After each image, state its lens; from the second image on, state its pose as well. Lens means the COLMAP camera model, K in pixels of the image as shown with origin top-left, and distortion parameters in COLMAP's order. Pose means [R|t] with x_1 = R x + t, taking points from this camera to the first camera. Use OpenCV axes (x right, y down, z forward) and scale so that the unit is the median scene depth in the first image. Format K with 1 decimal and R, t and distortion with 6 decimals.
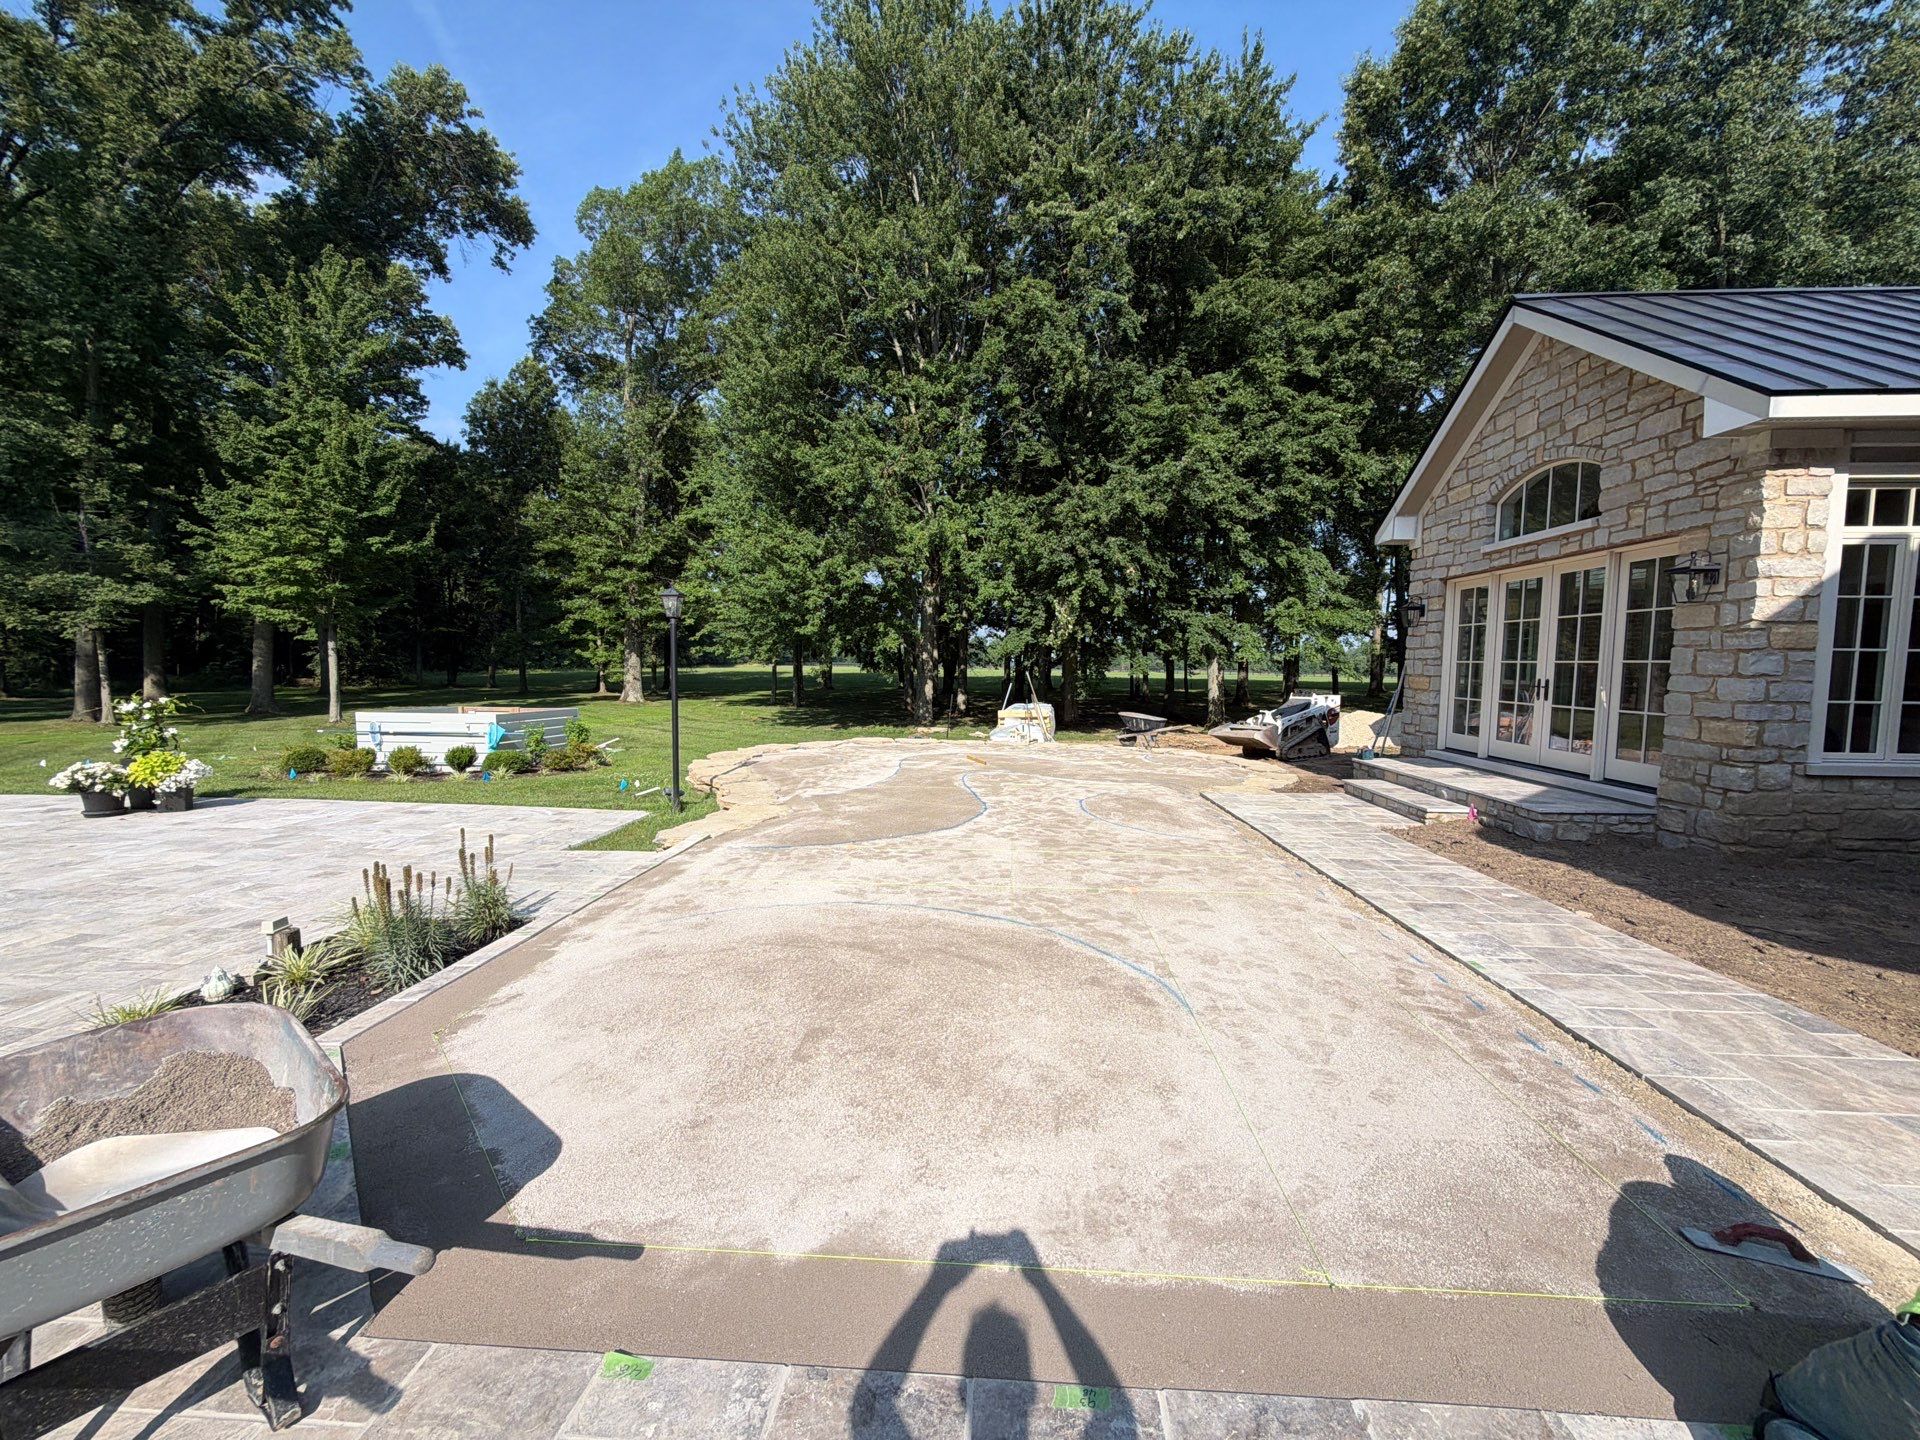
lens RADIAL K [[765.1, 0, 963.5], [0, 765.1, 723.5], [0, 0, 1]] dist [-0.000216, -0.000057]
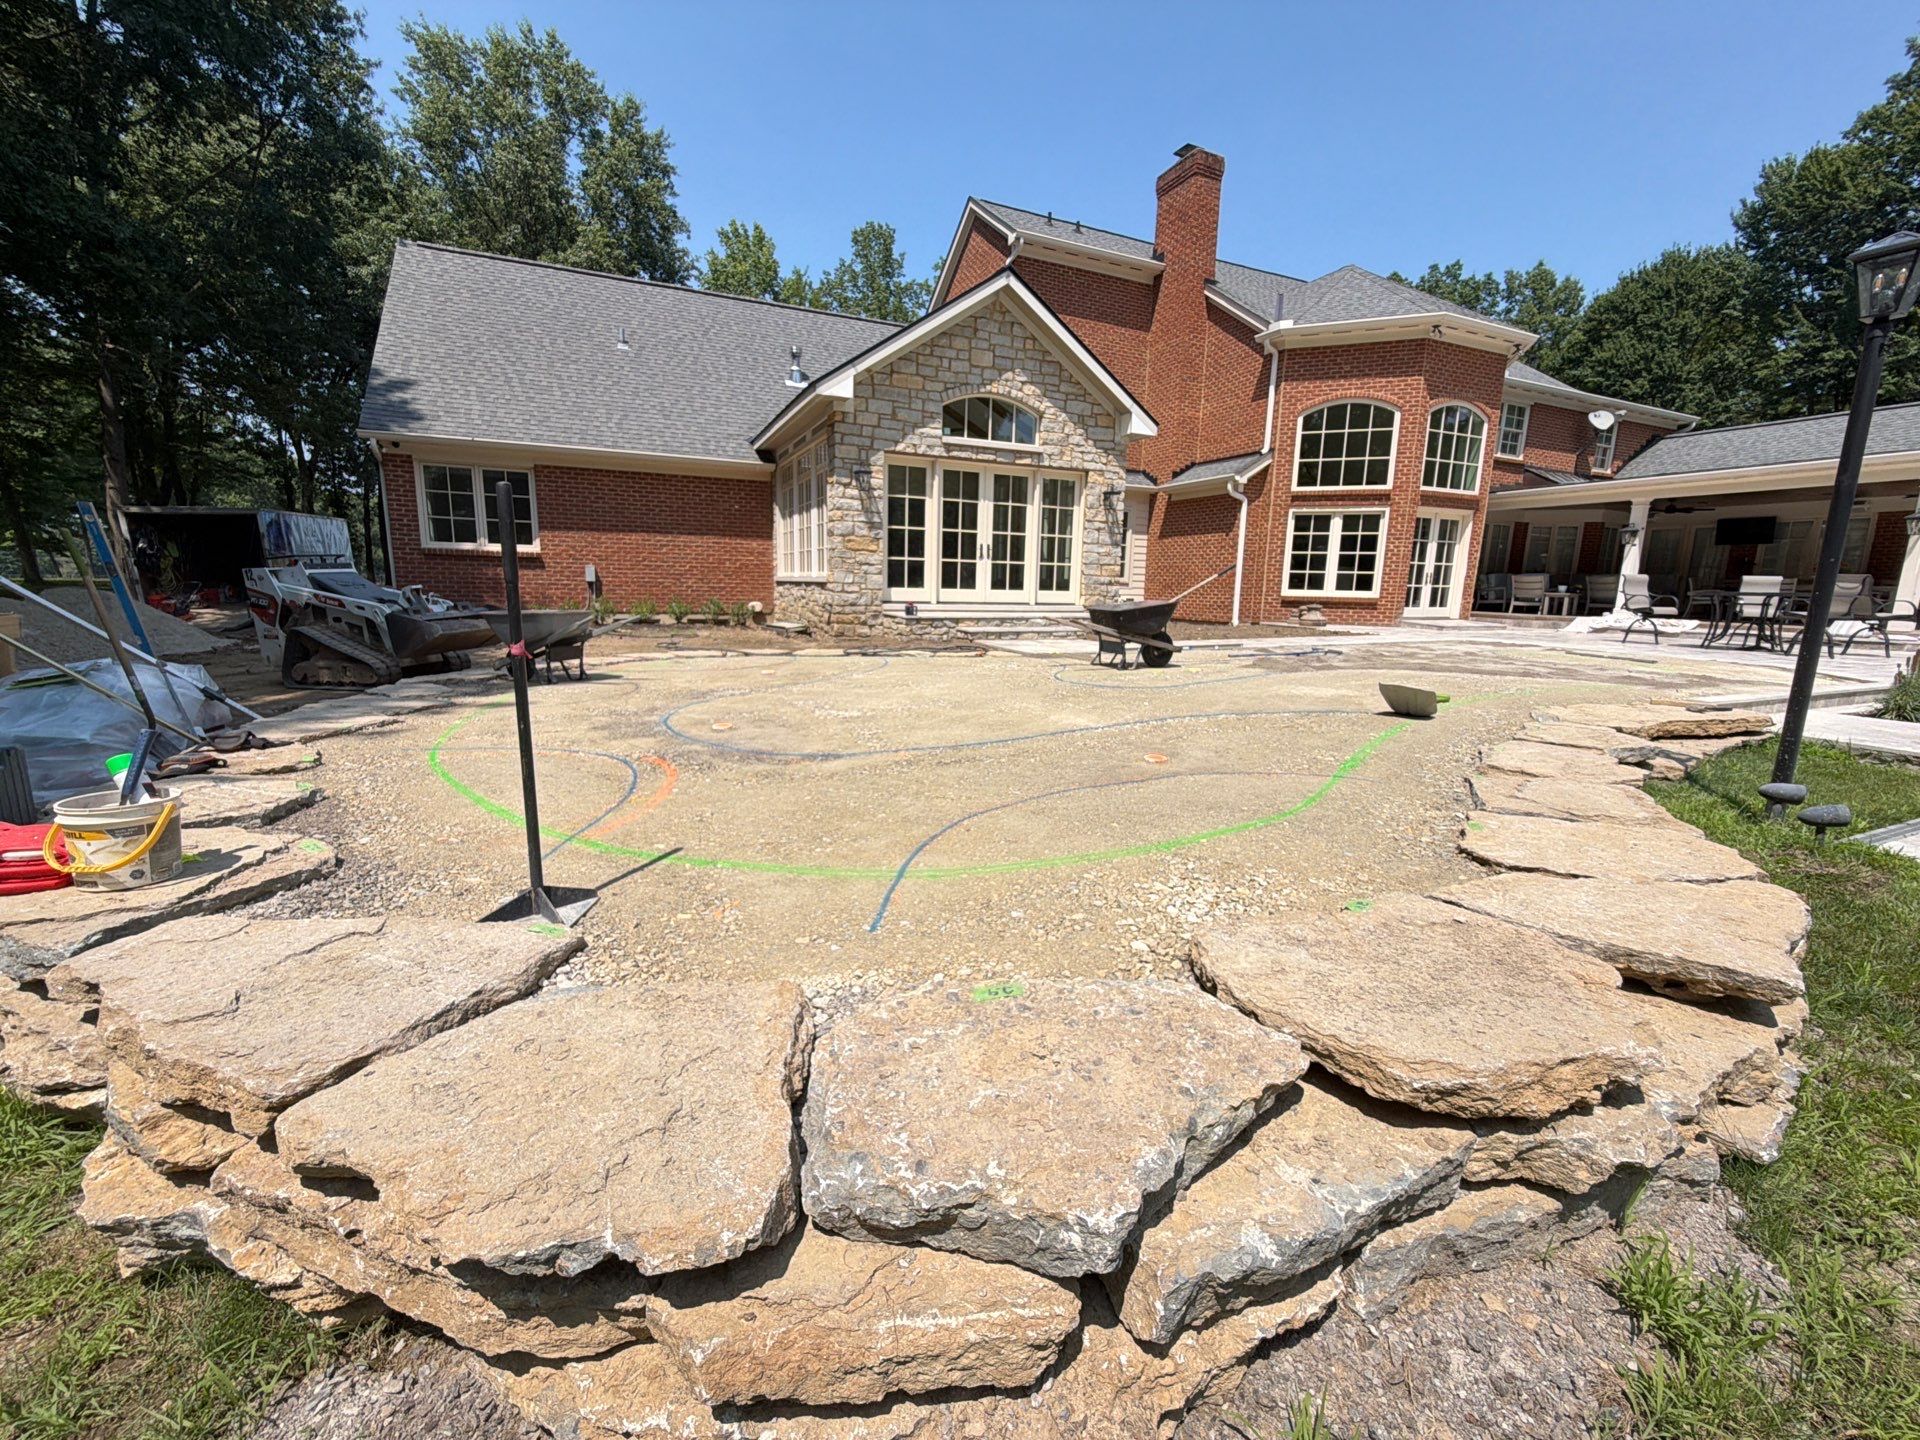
lens RADIAL K [[765.1, 0, 959.1], [0, 765.1, 719.0], [0, 0, 1]] dist [-0.000216, -0.000057]
pose [[-0.461027, -0.176182, 0.869720, -0.566711], [0.042273, 0.974620, 0.219840, -0.053857], [-0.886378, 0.138118, -0.441879, 1.703637]]
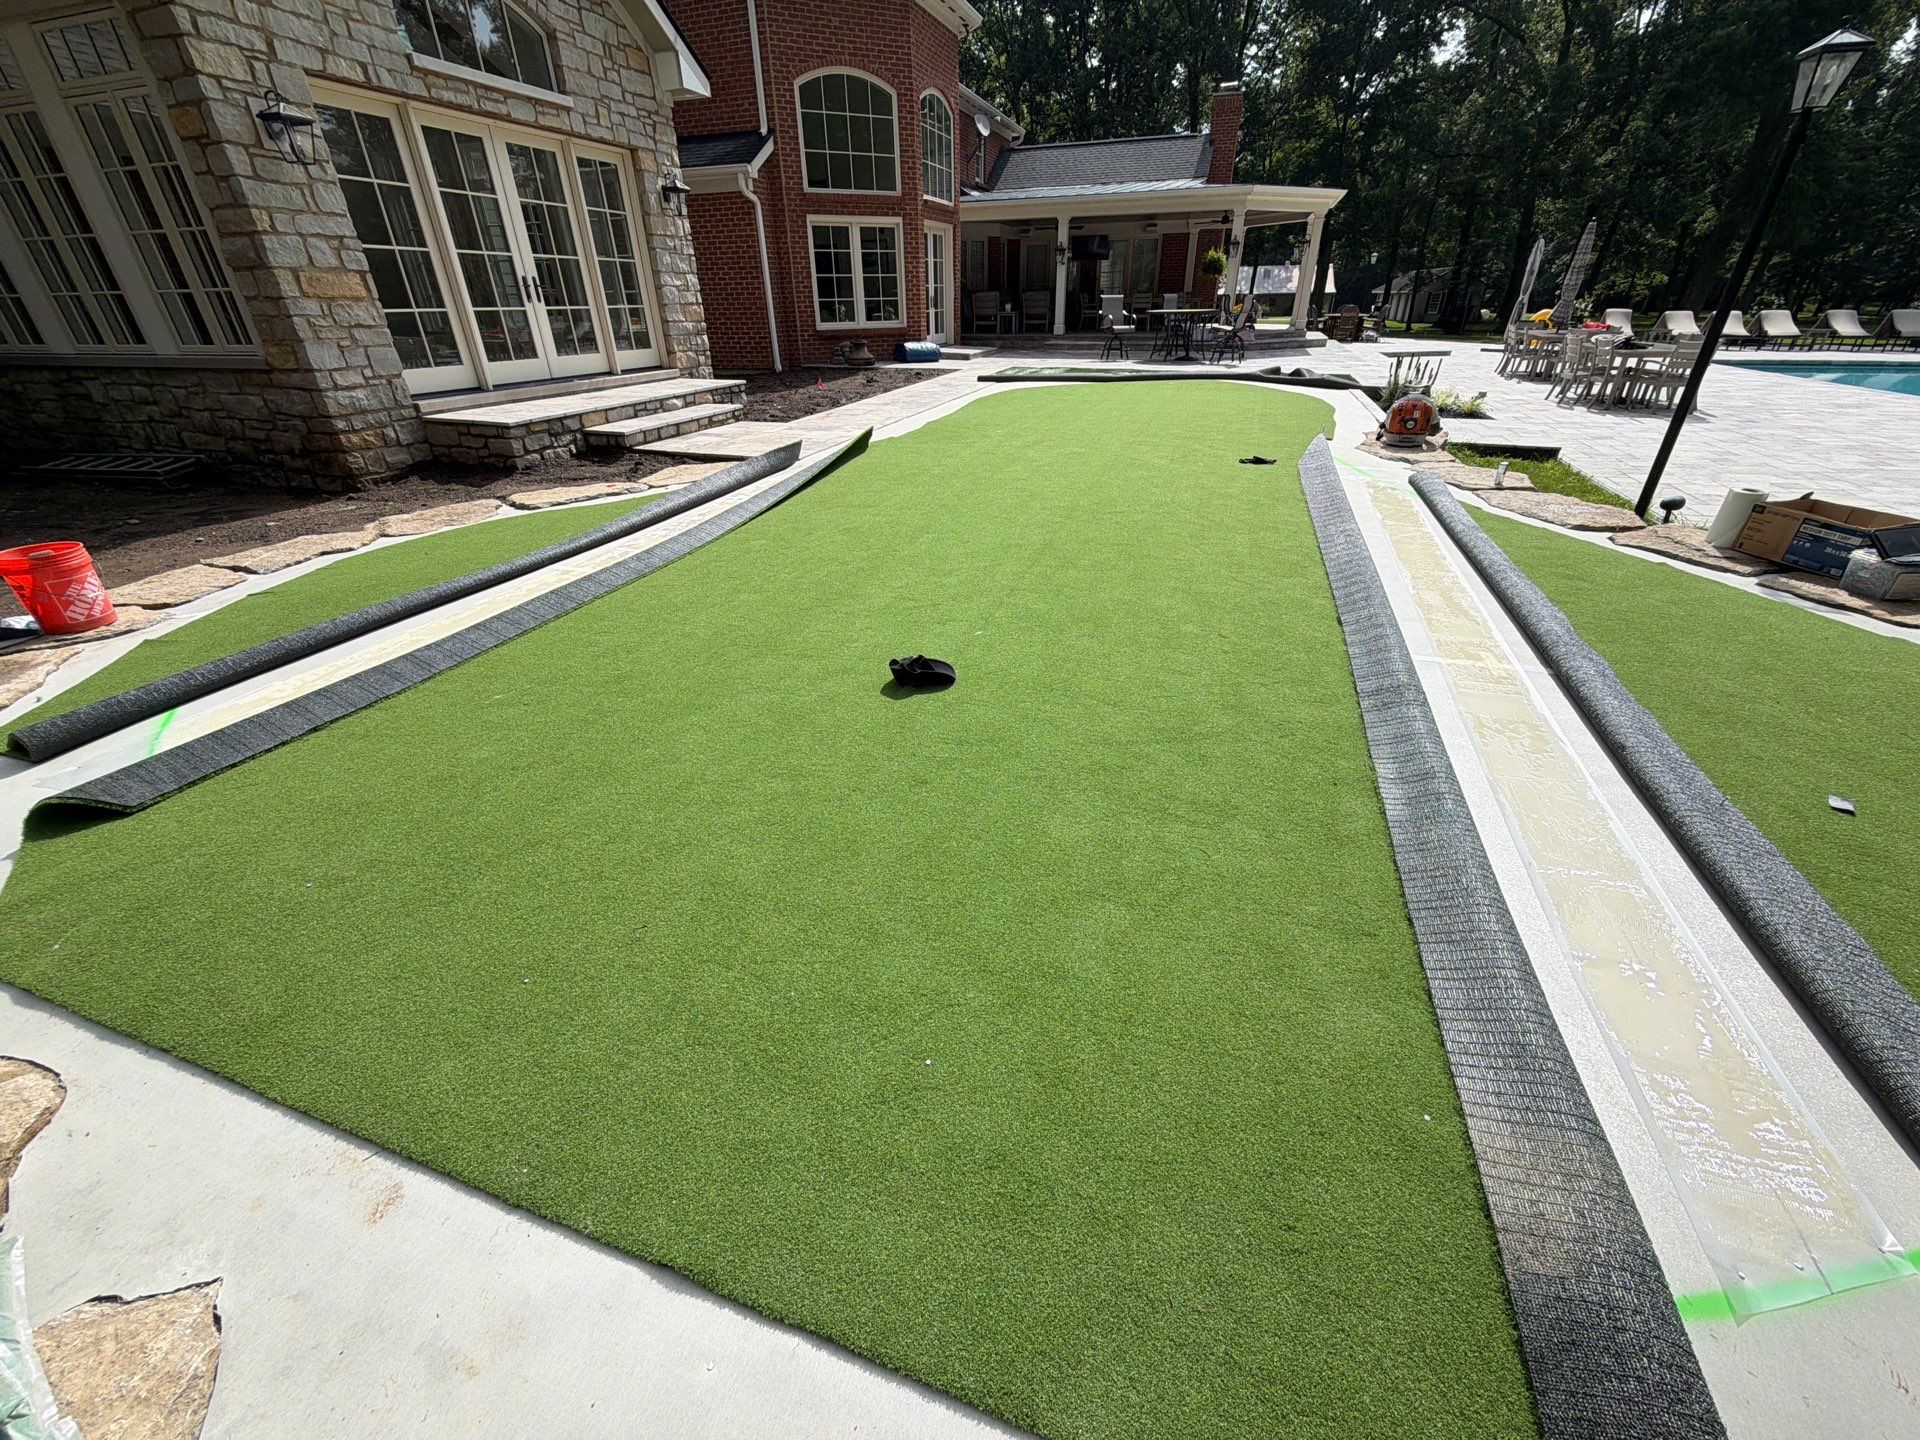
lens RADIAL K [[765.1, 0, 965.1], [0, 765.1, 719.8], [0, 0, 1]] dist [-0.000216, -0.000057]
pose [[-0.965546, -0.124537, 0.228497, -0.031158], [0.022500, 0.834812, 0.550075, -0.104451], [-0.259257, 0.536264, -0.803248, 1.840440]]
